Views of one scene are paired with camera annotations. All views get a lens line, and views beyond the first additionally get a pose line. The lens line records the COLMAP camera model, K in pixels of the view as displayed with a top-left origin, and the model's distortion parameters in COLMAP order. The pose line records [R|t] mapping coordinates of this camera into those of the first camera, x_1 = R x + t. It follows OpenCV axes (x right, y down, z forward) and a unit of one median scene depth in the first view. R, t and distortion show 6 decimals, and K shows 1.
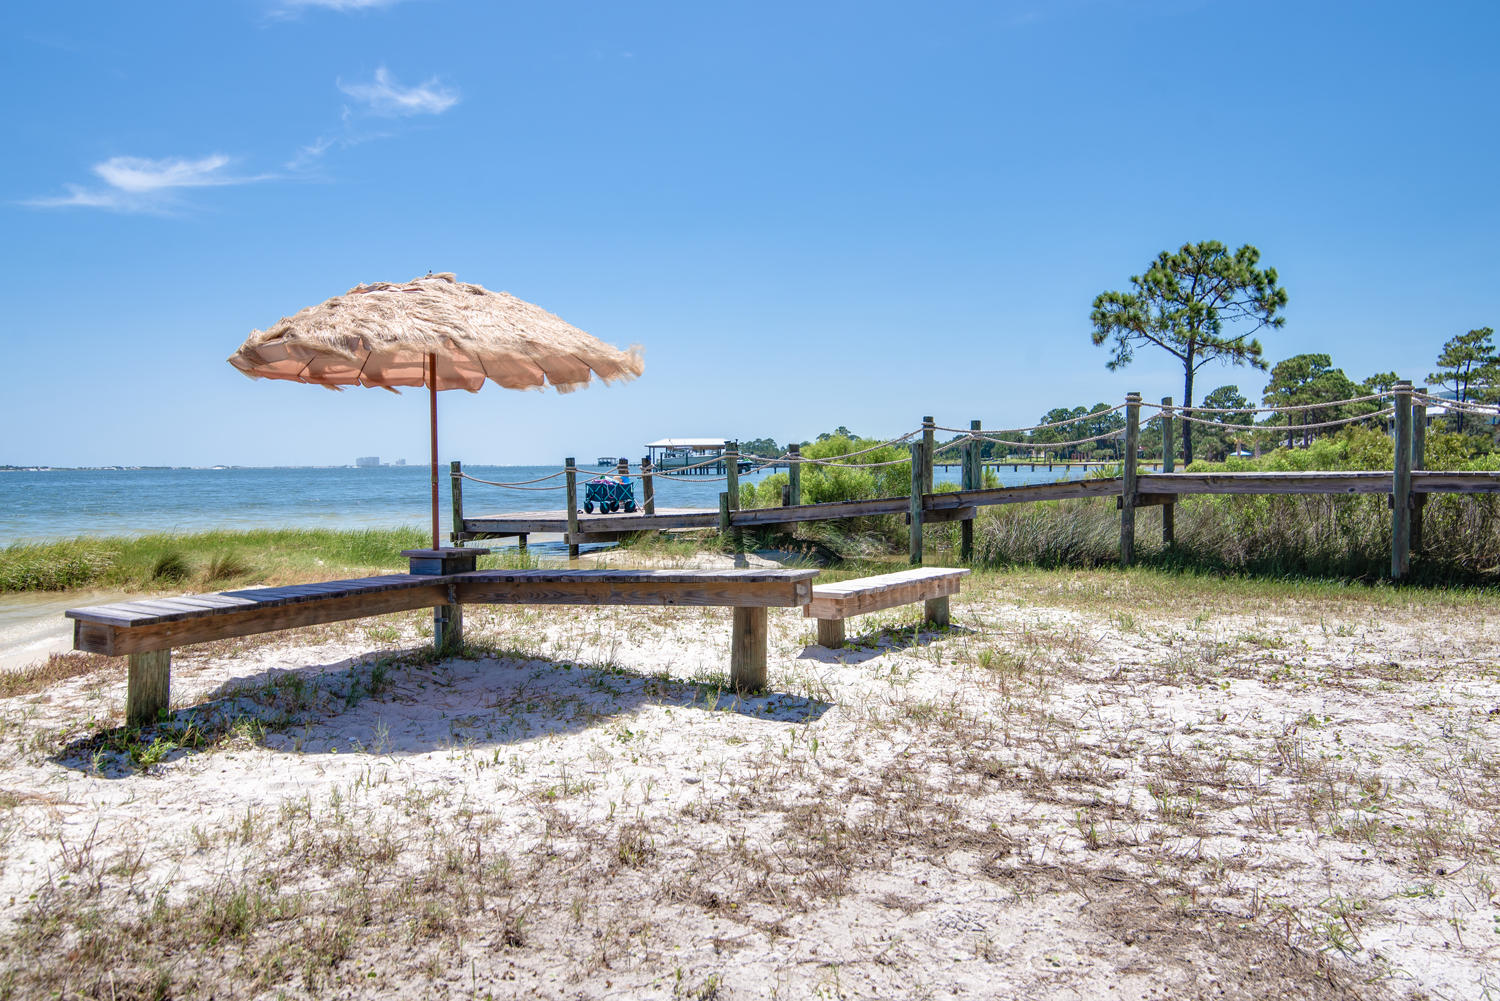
lens RADIAL K [[1147.7, 0, 733.1], [0, 1147.7, 511.4], [0, 0, 1]] dist [0.009059, -0.013185]
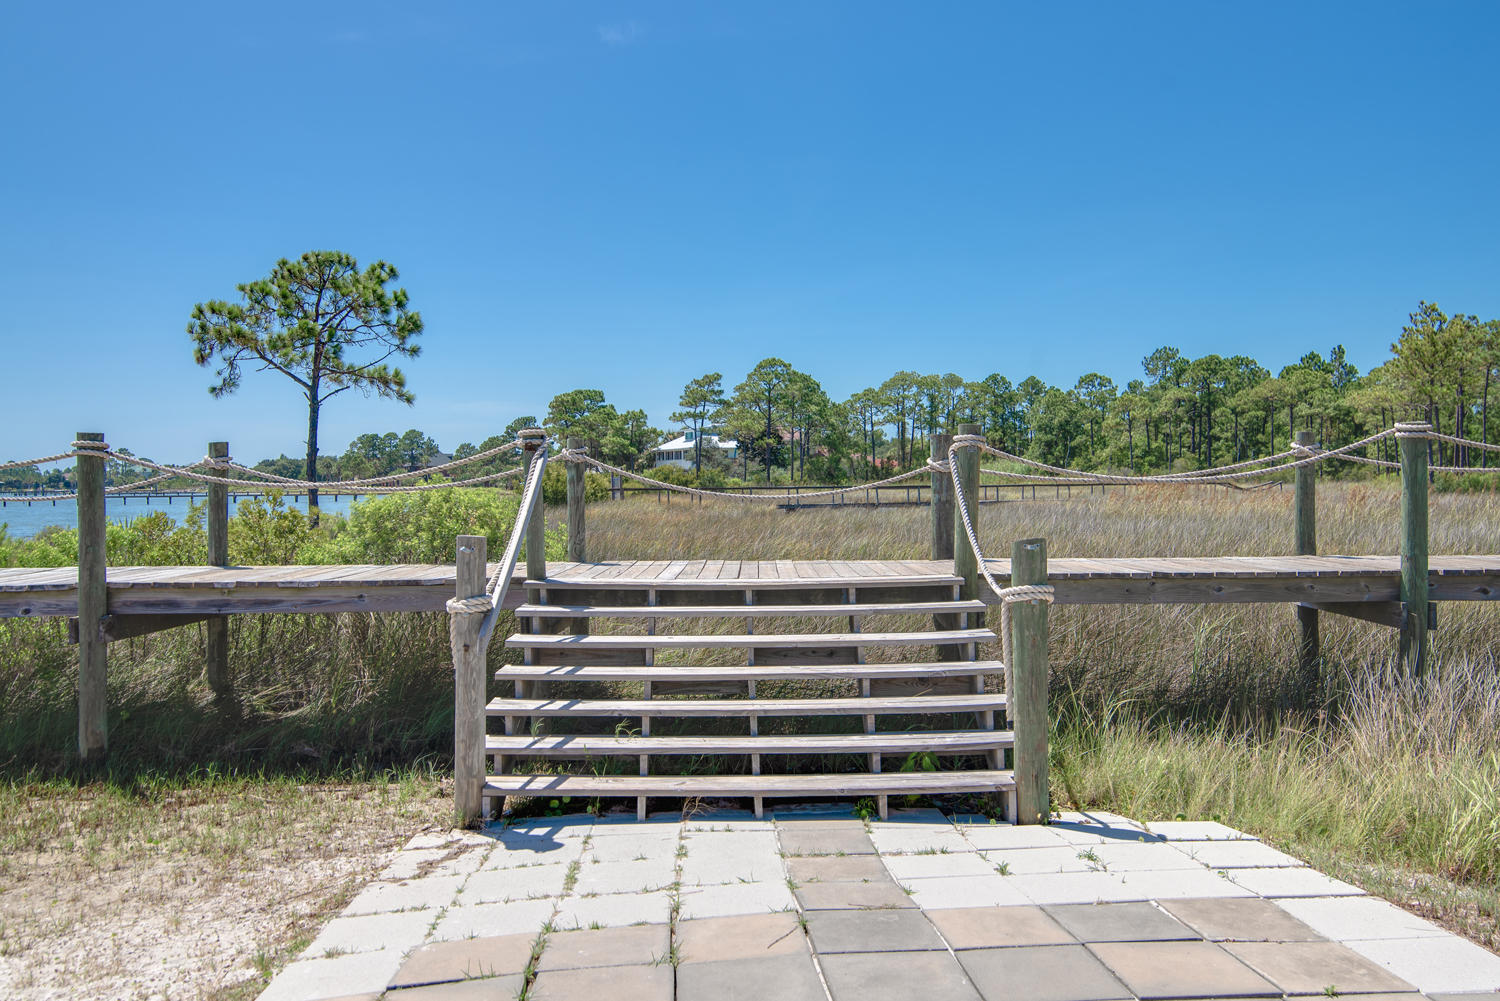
lens RADIAL K [[1147.7, 0, 770.5], [0, 1147.7, 484.1], [0, 0, 1]] dist [0.009059, -0.013185]
pose [[0.831626, 0.000439, 0.555336, 0.101157], [0.024735, 0.998978, -0.037831, -0.010137], [-0.554785, 0.045197, 0.830765, 0.053806]]
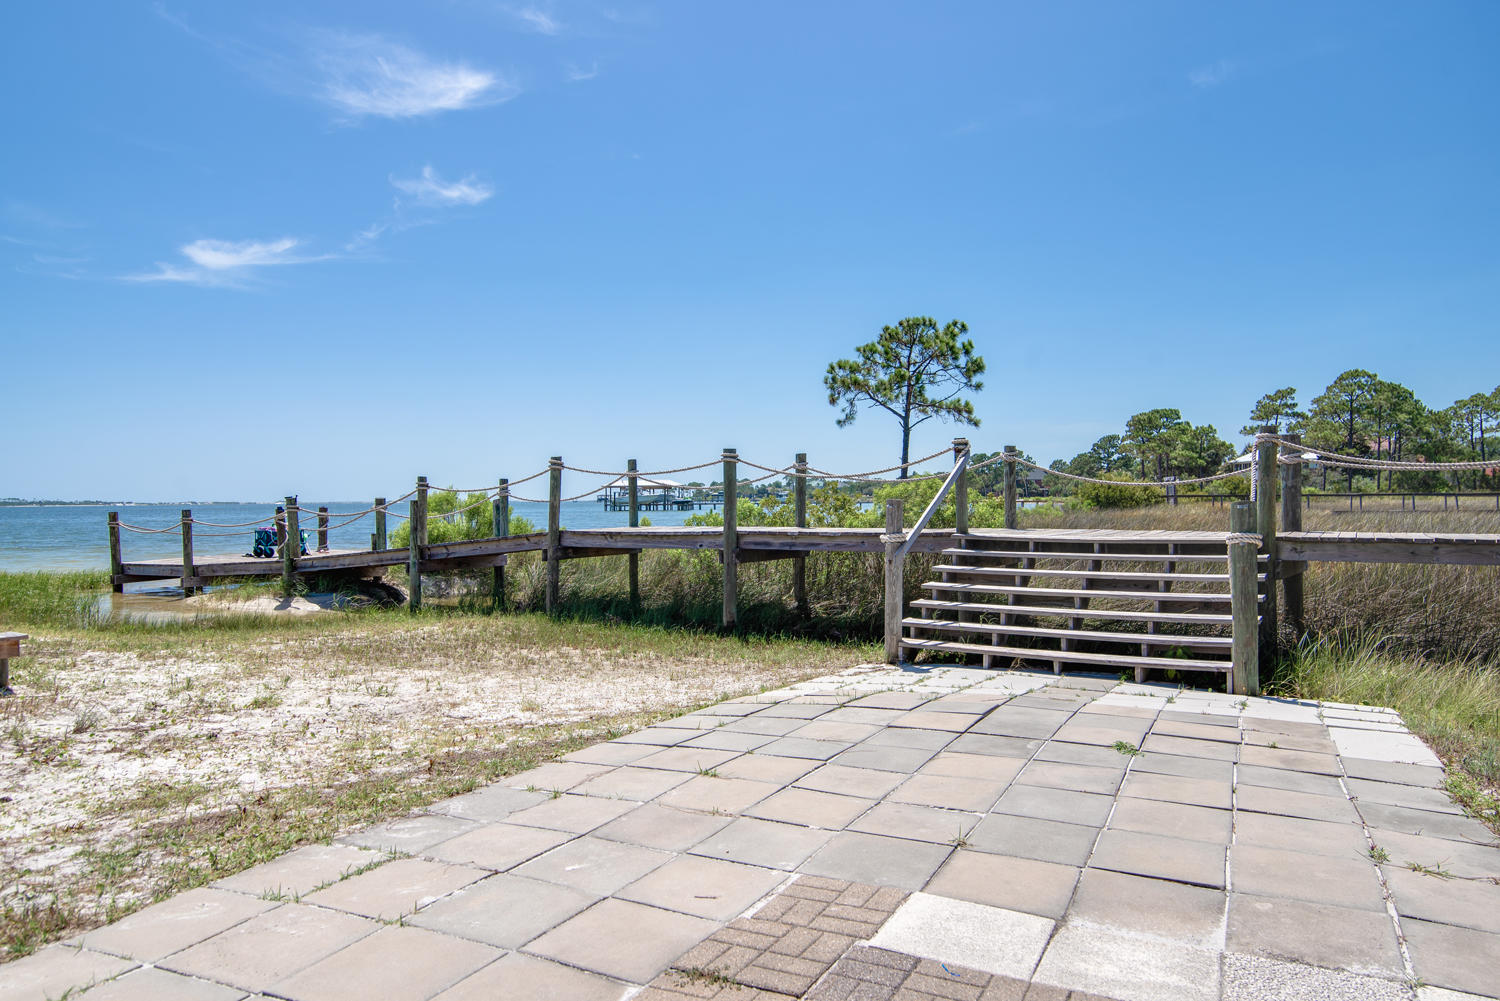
lens RADIAL K [[978.6, 0, 750.2], [0, 978.6, 502.4], [0, 0, 1]] dist [-0.014373, 0.001538]
pose [[0.999843, -0.000192, 0.017733, 0.109122], [0.000865, 0.999279, -0.037947, -0.004731], [-0.017713, 0.037956, 0.999122, 0.009254]]
